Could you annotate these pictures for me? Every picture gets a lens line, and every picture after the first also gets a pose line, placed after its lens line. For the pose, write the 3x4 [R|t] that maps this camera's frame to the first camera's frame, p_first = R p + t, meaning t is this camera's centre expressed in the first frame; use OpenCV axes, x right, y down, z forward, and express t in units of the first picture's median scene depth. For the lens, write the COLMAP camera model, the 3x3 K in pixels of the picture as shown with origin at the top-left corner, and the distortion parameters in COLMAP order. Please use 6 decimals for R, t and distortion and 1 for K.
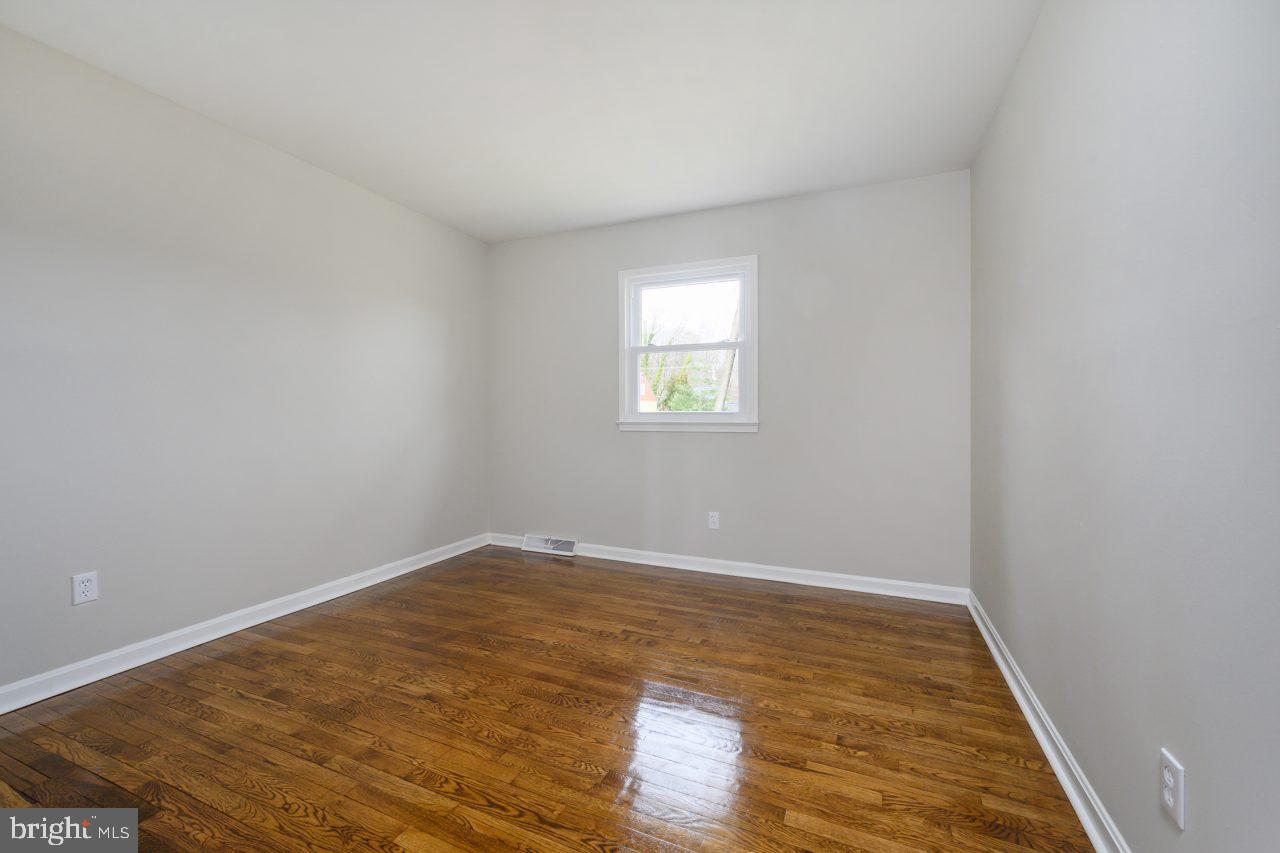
lens RADIAL K [[557.7, 0, 638.6], [0, 557.7, 423.0], [0, 0, 1]] dist [-0.001180, -0.000100]
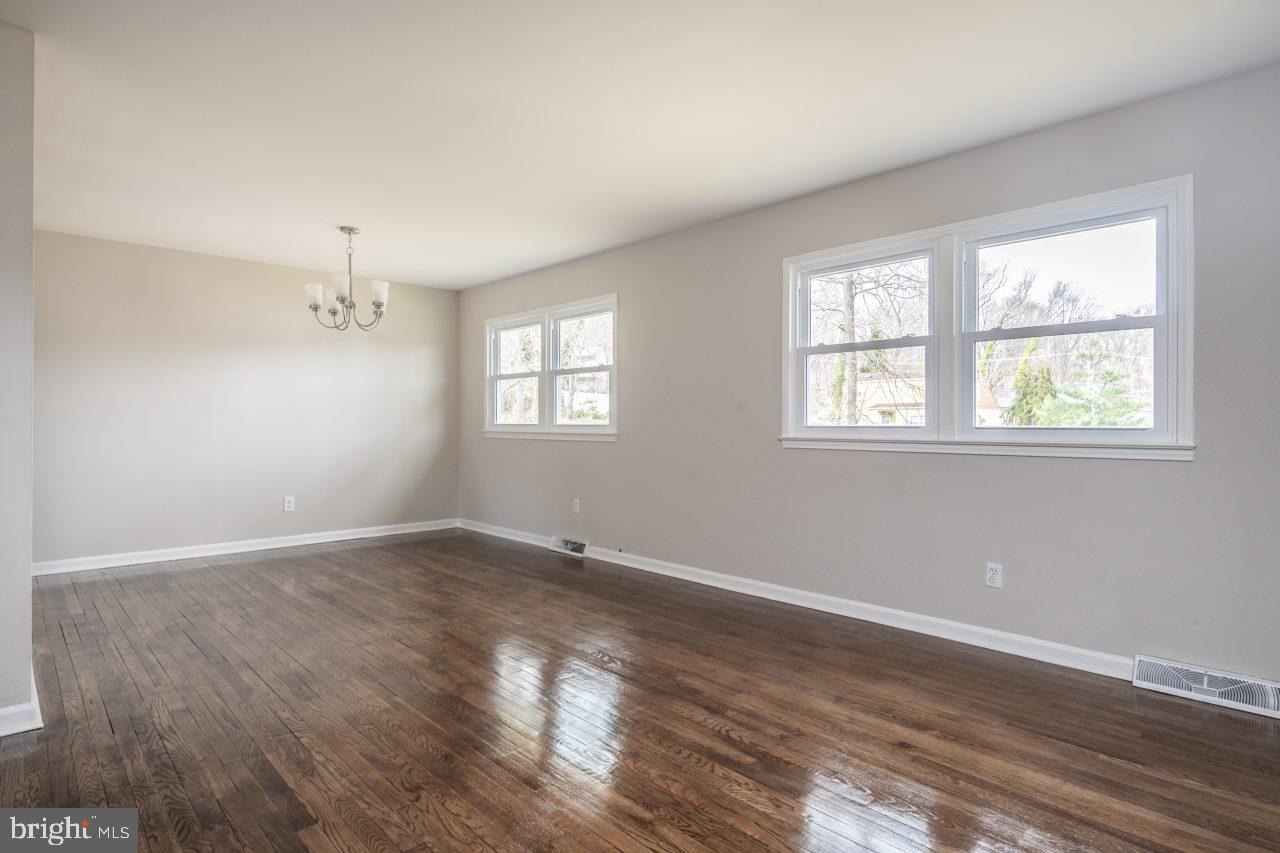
lens RADIAL K [[754.0, 0, 640.0], [0, 754.0, 426.5], [0, 0, 1]] dist [-0.000852, -0.000682]
pose [[0.898393, 0.008384, -0.439112, 0.271994], [-0.016221, 0.999769, -0.014097, 0.001770], [0.438893, 0.019788, 0.898322, -0.116046]]
